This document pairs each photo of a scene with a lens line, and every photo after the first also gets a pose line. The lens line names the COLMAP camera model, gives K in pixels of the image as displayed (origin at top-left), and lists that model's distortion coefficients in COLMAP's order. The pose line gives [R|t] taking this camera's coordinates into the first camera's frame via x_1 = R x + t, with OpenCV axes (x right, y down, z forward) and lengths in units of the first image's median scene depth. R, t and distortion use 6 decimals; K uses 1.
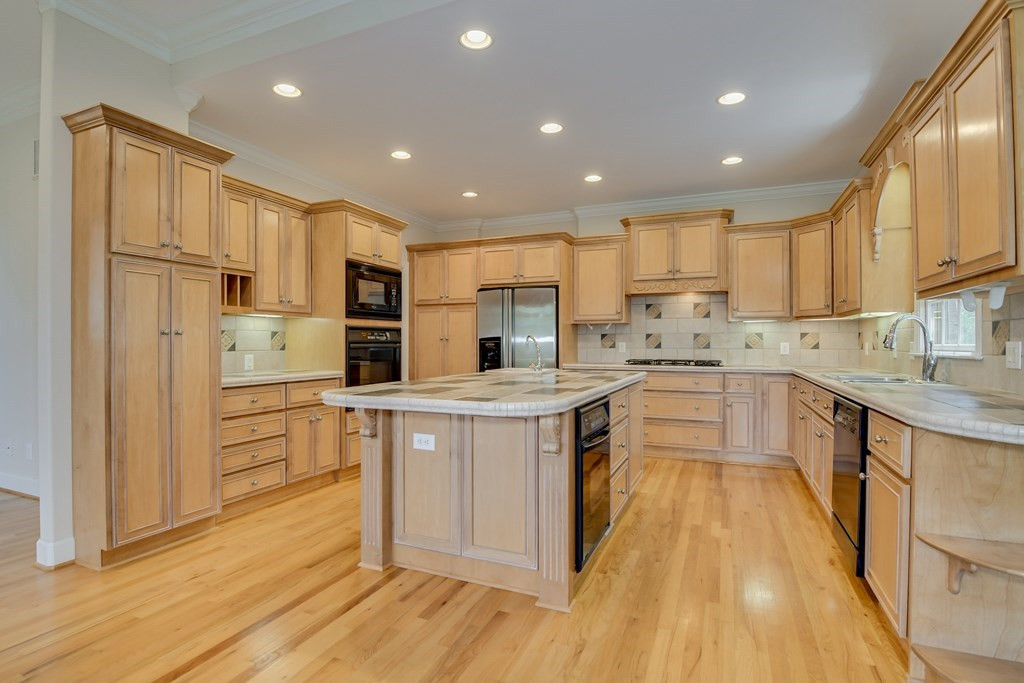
lens RADIAL K [[546.3, 0, 512.4], [0, 546.3, 342.6], [0, 0, 1]] dist [-0.022704, -0.001436]
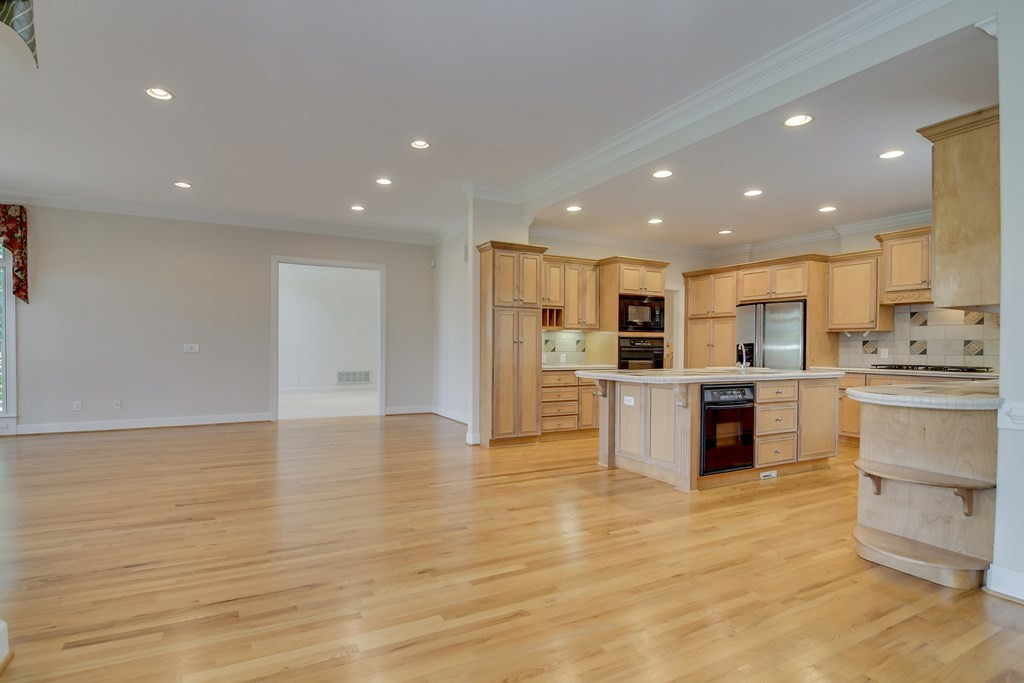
lens RADIAL K [[511.4, 0, 516.9], [0, 511.4, 345.2], [0, 0, 1]] dist [-0.001222, -0.000709]
pose [[0.819038, 0.003509, -0.573729, 0.298240], [-0.005607, 0.999982, -0.001889, -0.001444], [0.573712, 0.004764, 0.819043, -0.371125]]
